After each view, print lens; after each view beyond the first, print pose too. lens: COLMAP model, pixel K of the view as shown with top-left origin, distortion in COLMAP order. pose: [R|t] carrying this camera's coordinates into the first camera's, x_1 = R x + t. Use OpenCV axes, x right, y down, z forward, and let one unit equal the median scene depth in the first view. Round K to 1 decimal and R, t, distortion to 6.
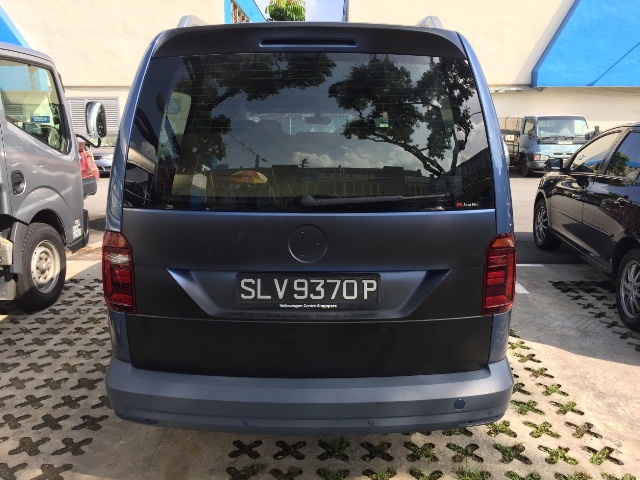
lens RADIAL K [[540.0, 0, 310.3], [0, 540.0, 239.8], [0, 0, 1]] dist [0.042105, -0.005273]
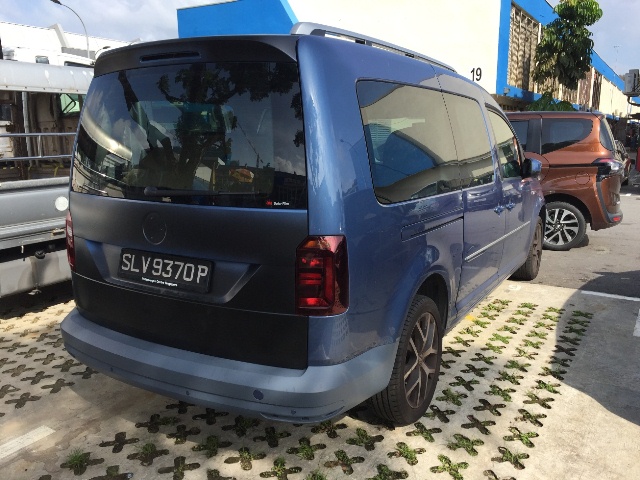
lens RADIAL K [[548.1, 0, 320.0], [0, 548.1, 240.0], [0, 0, 1]] dist [0.094323, -0.131451]
pose [[0.863121, 0.090735, -0.496778, 0.843480], [-0.092269, 0.995502, 0.021515, -0.024005], [0.496496, 0.027267, 0.867611, 0.133379]]
